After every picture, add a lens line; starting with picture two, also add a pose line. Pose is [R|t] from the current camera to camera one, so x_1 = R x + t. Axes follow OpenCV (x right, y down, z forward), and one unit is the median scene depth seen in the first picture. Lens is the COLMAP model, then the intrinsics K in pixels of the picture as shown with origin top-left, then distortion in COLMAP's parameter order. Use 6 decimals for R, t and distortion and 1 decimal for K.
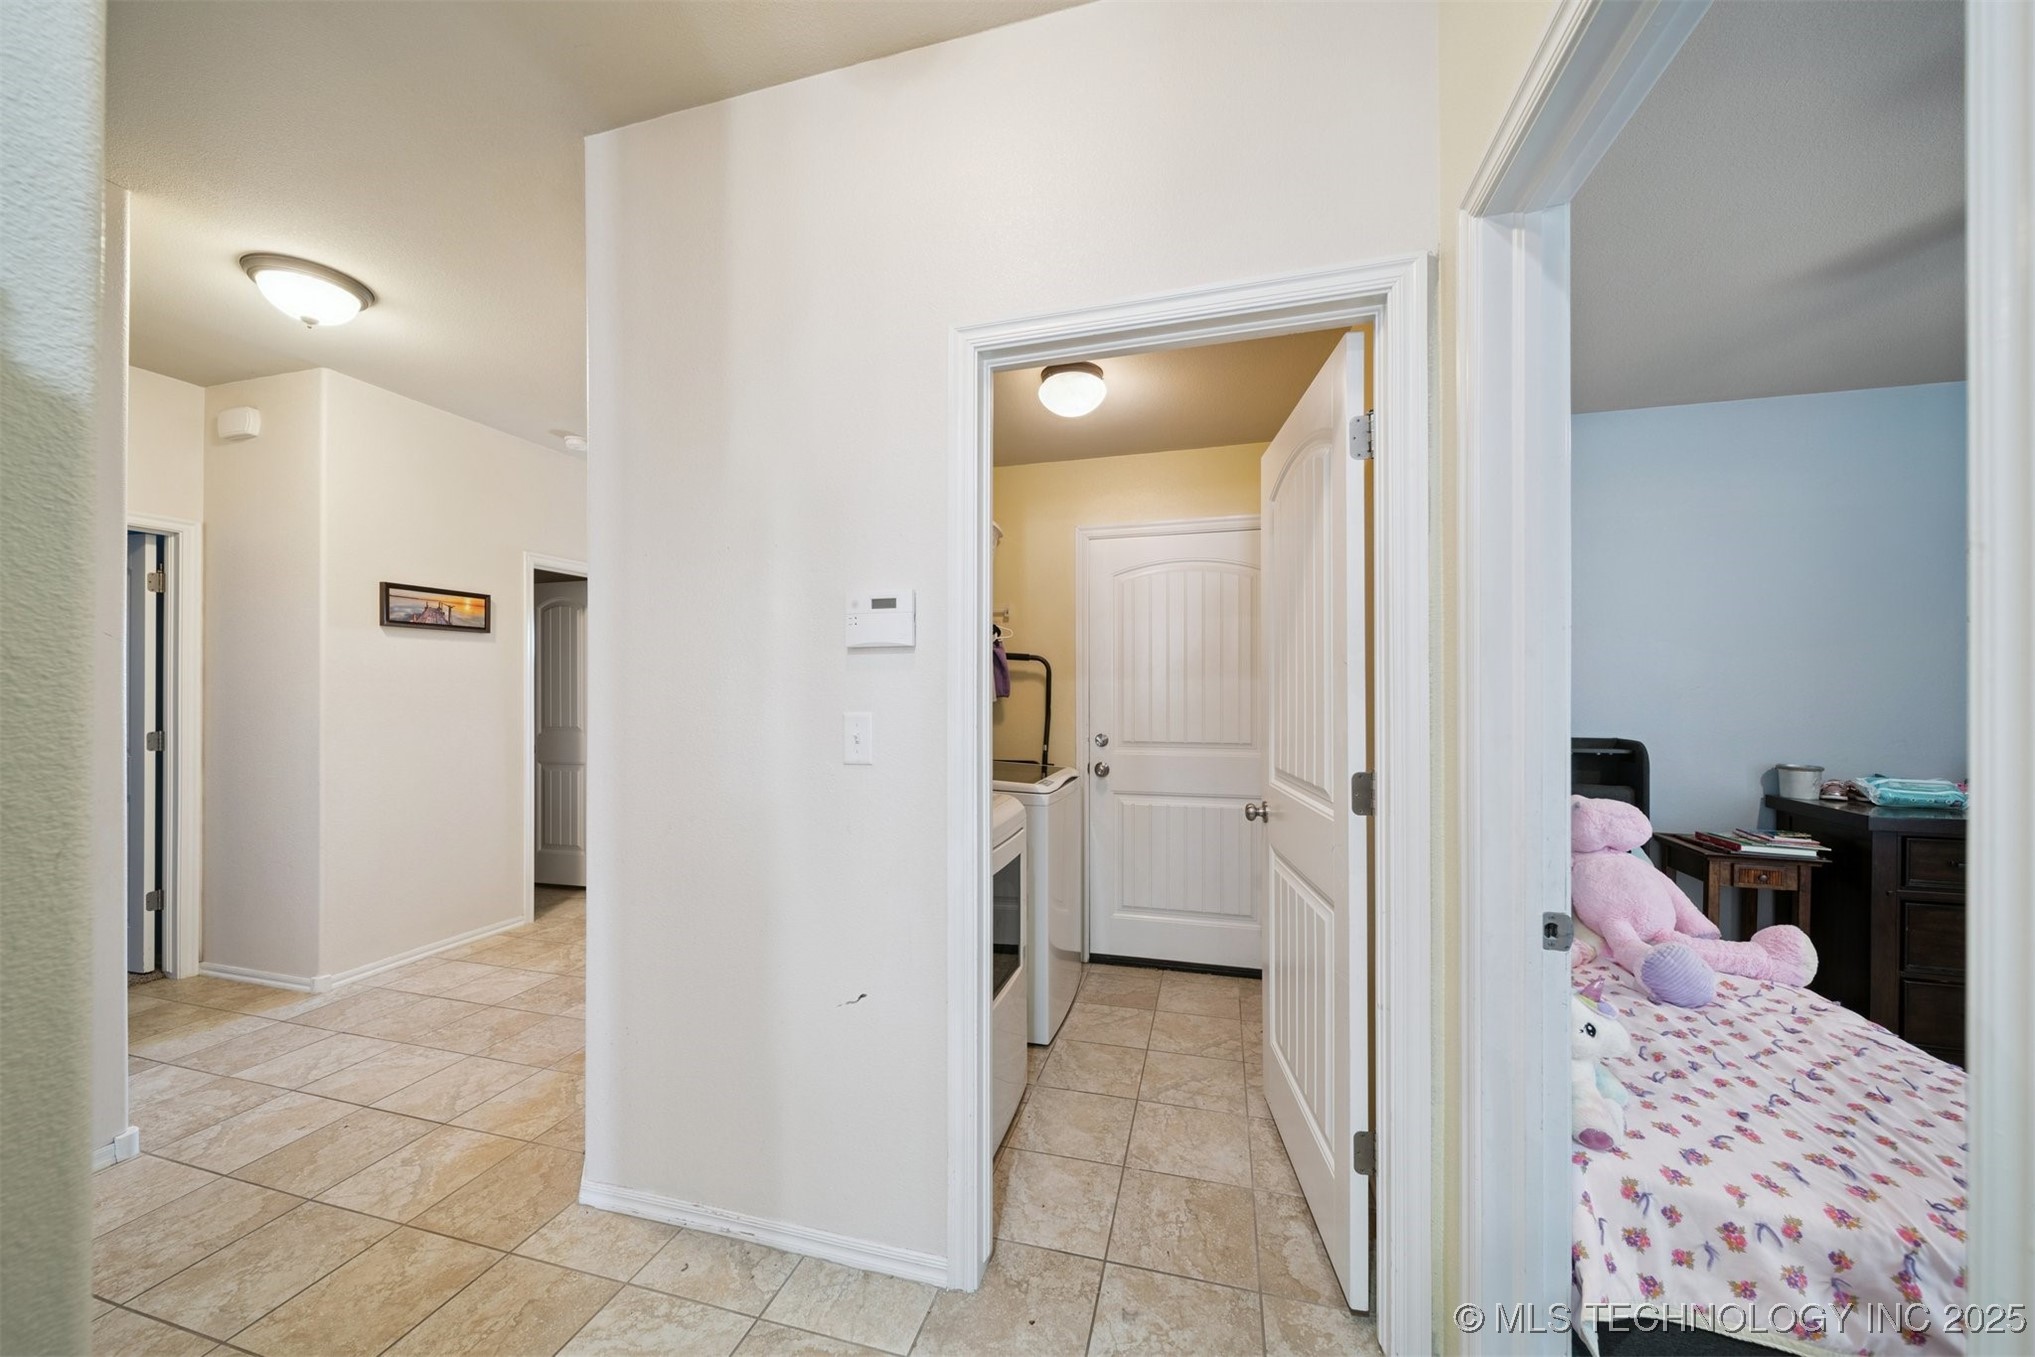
lens RADIAL K [[715.2, 0, 1021.6], [0, 715.2, 690.6], [0, 0, 1]] dist [0.002409, -0.001594]
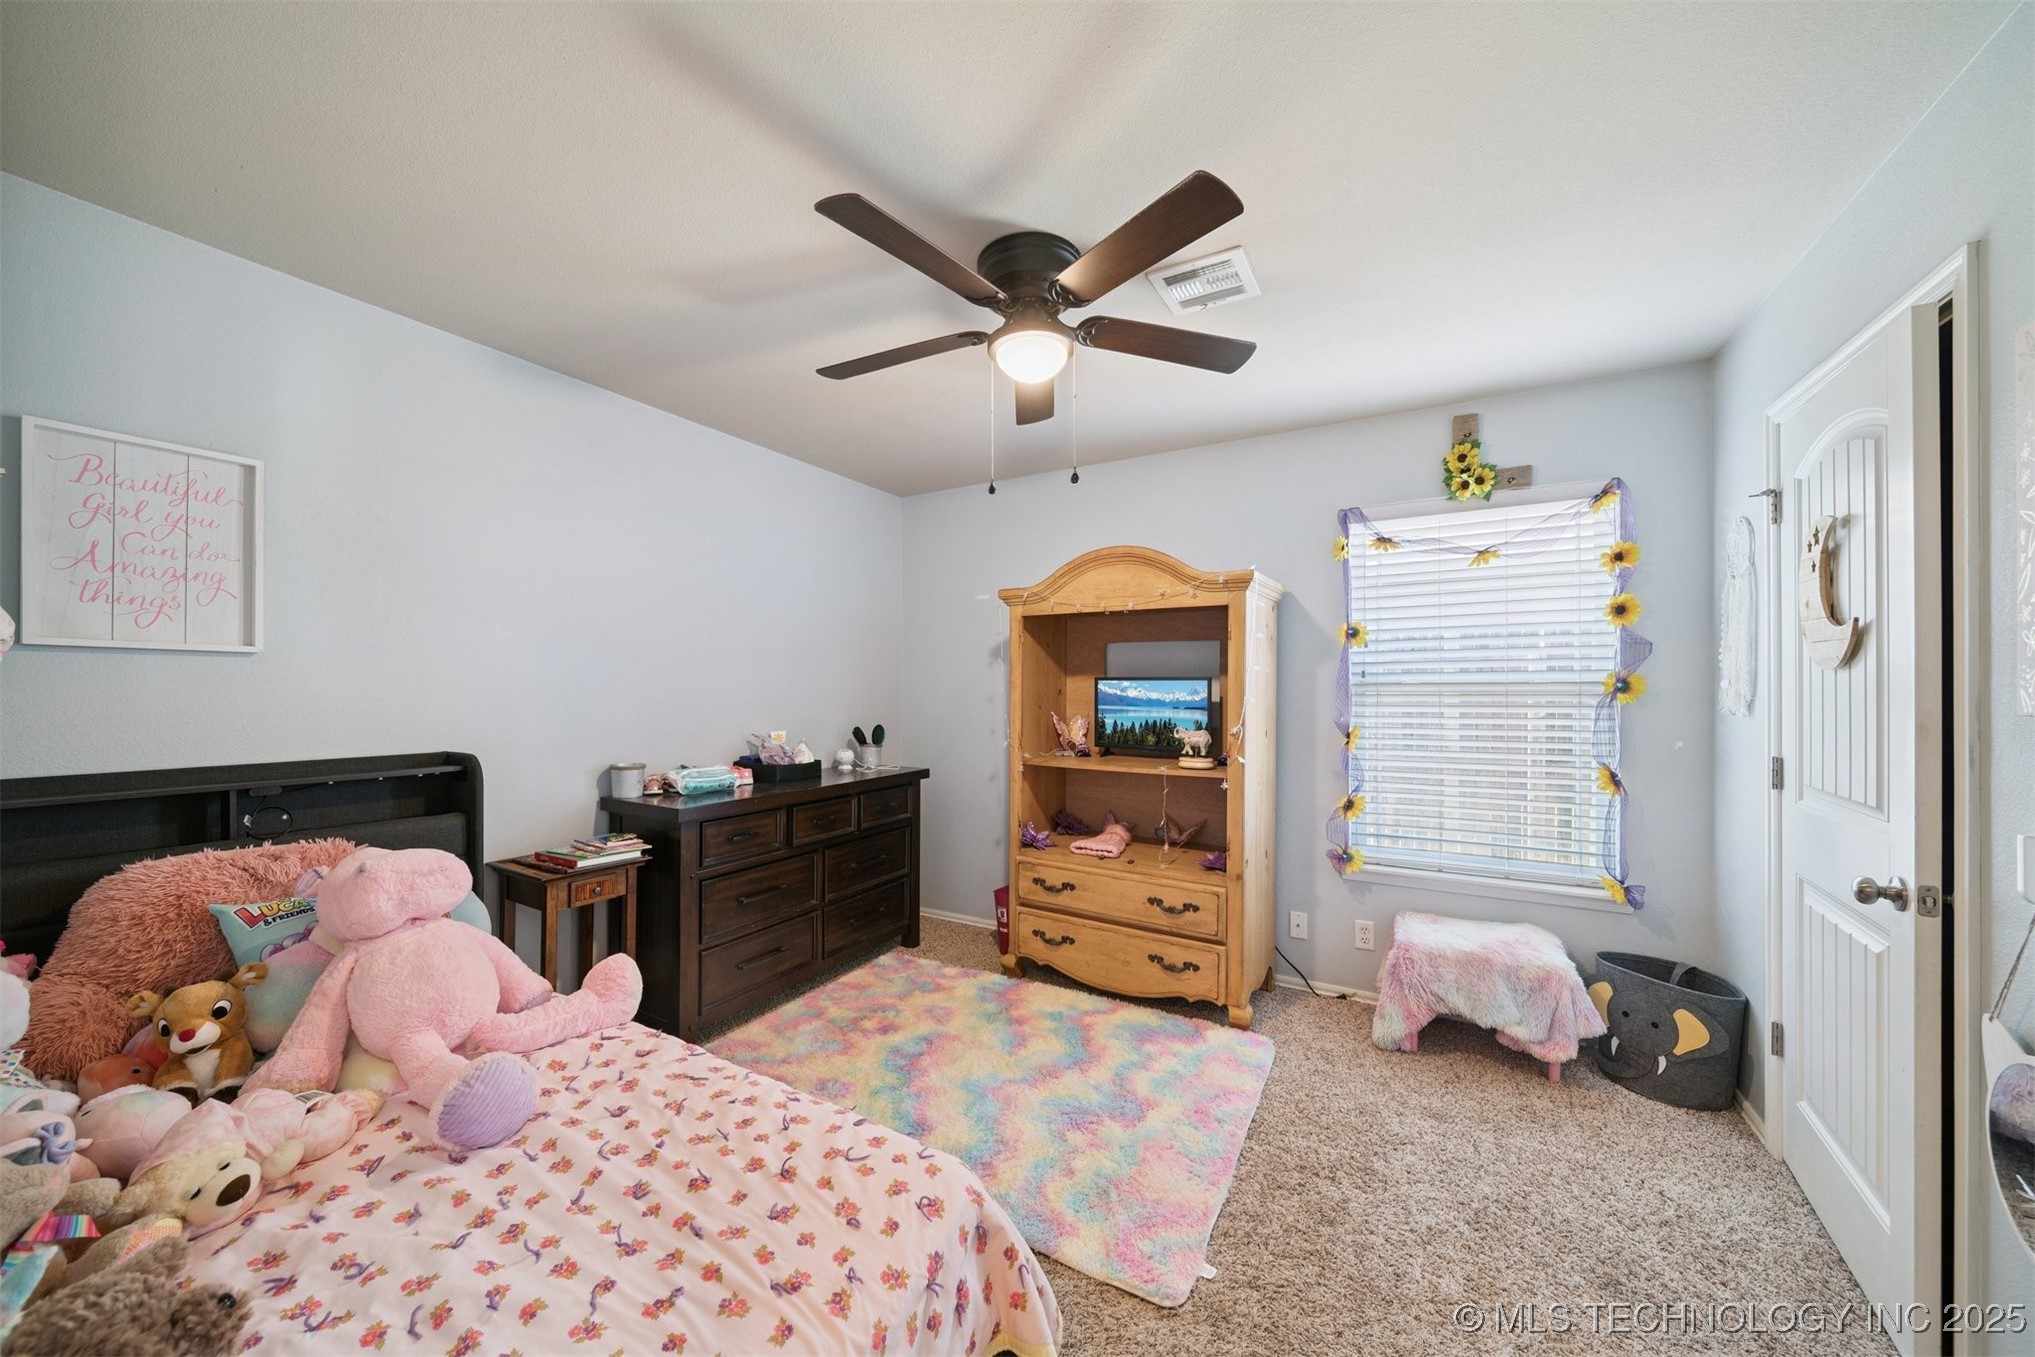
lens RADIAL K [[715.2, 0, 1016.2], [0, 715.2, 688.0], [0, 0, 1]] dist [0.002409, -0.001594]
pose [[0.246032, -0.001454, 0.969261, 0.301722], [0.001981, 0.999998, 0.000998, -0.002651], [-0.969260, 0.001675, 0.246034, 0.272709]]
